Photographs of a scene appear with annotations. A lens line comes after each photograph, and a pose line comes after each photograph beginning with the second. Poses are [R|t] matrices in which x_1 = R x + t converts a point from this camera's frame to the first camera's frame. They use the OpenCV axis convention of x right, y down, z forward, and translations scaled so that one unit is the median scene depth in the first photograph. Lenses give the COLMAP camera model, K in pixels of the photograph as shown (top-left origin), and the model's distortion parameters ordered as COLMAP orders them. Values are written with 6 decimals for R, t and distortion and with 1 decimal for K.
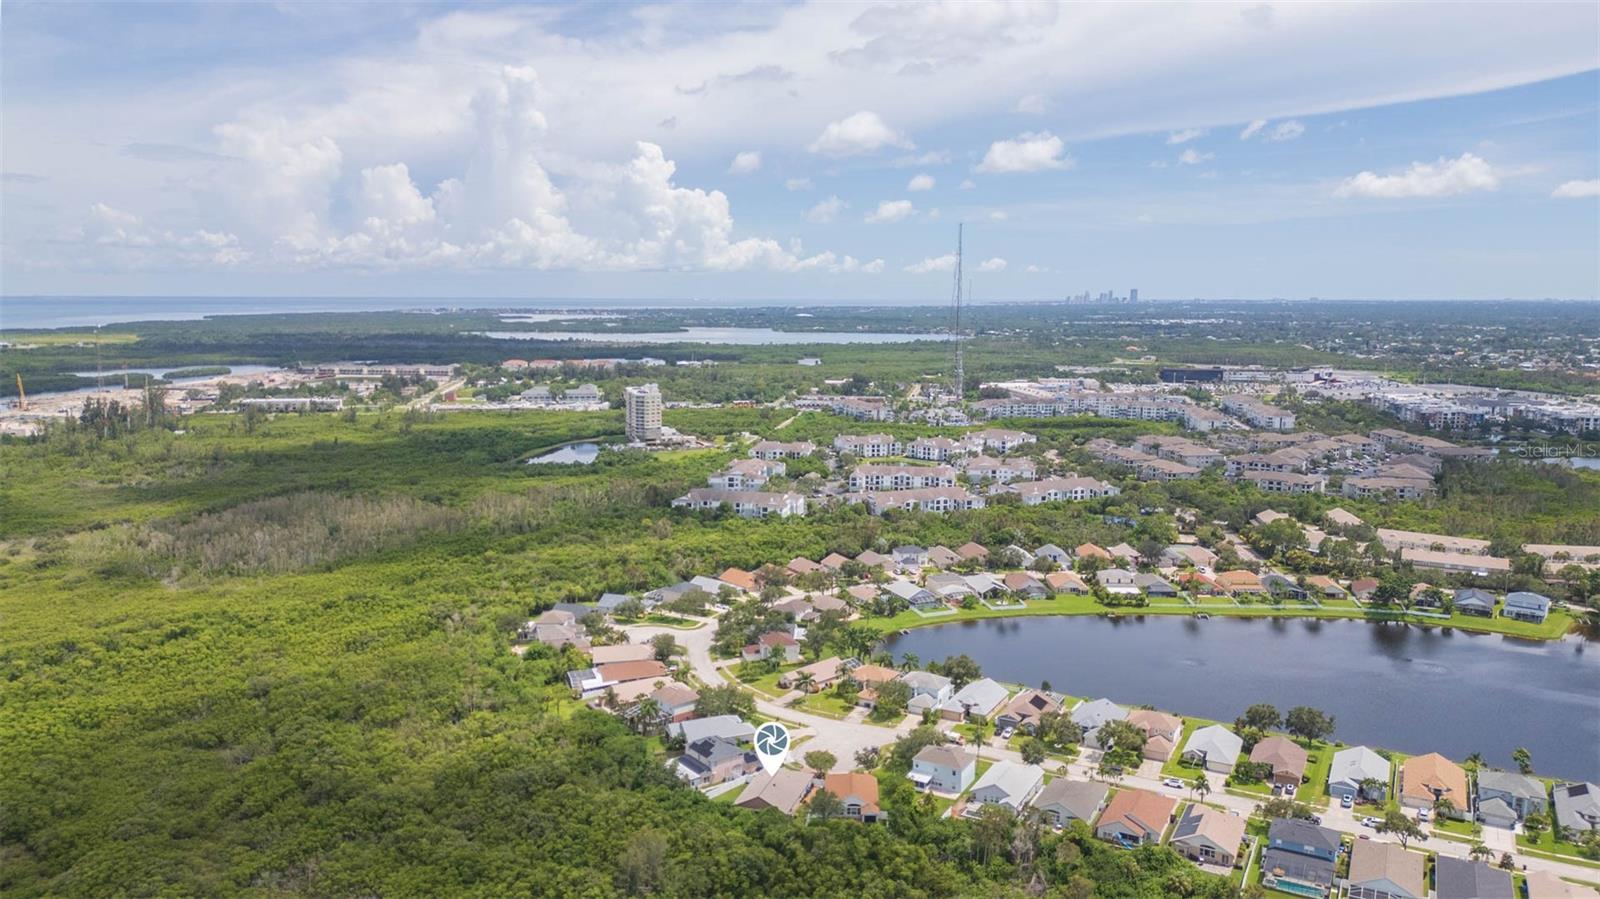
lens RADIAL K [[1134.3, 0, 798.5], [0, 1134.3, 450.5], [0, 0, 1]] dist [0.041353, -0.001292]
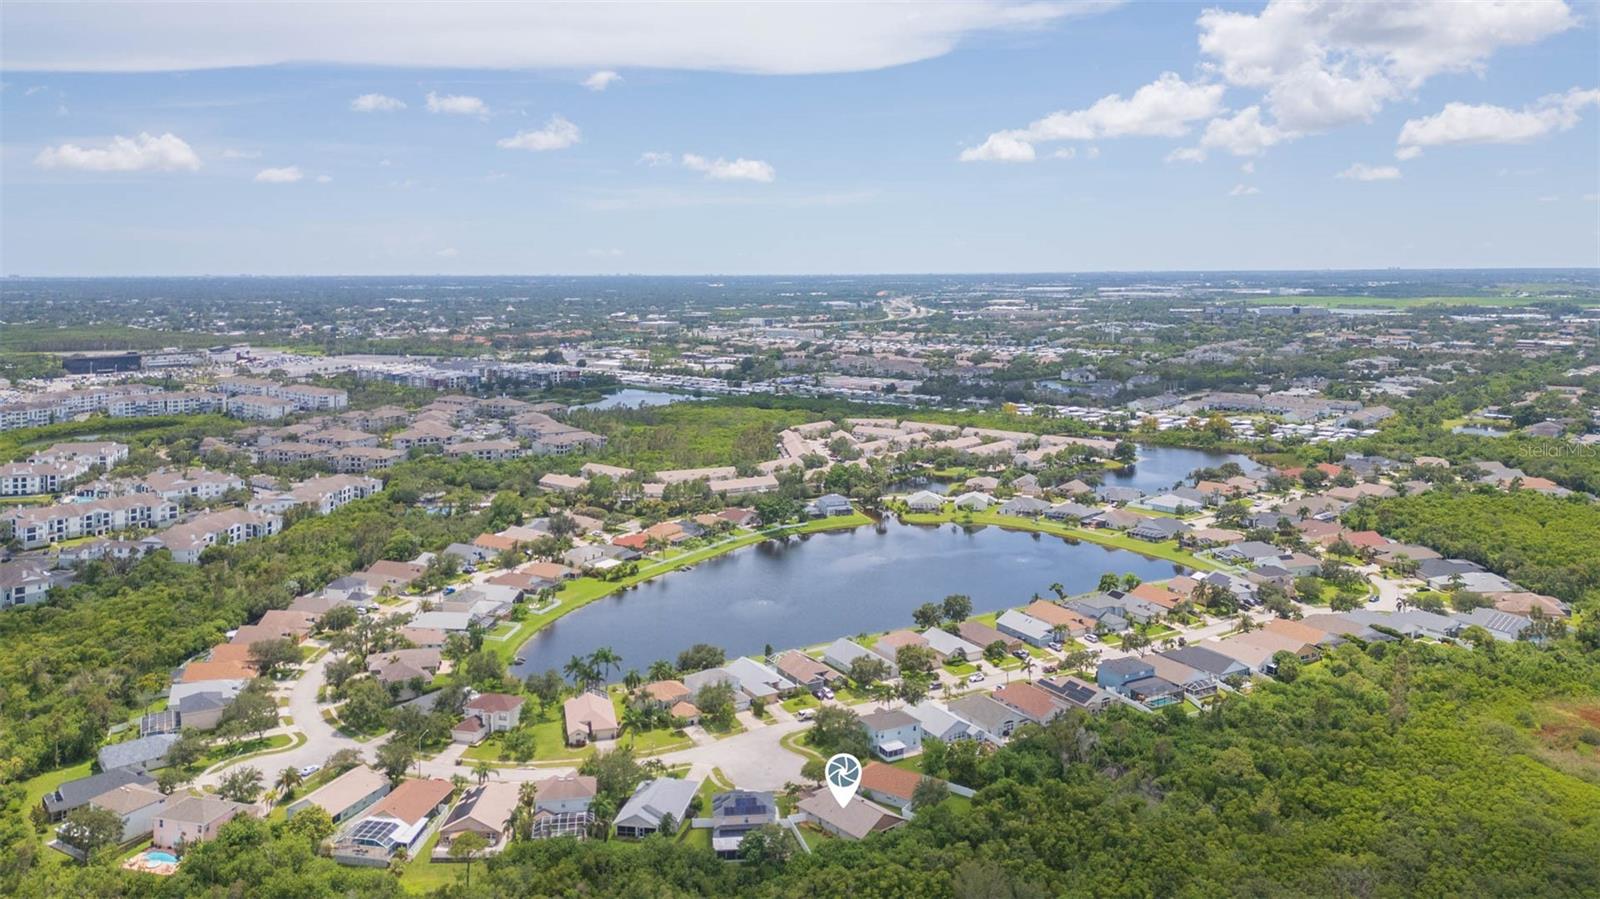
lens RADIAL K [[1134.3, 0, 797.8], [0, 1134.3, 448.6], [0, 0, 1]] dist [0.041353, -0.001292]
pose [[0.542133, -0.138643, 0.828777, -0.253629], [0.124007, 0.988696, 0.084277, -0.024074], [-0.831092, 0.057085, 0.553197, 0.173574]]
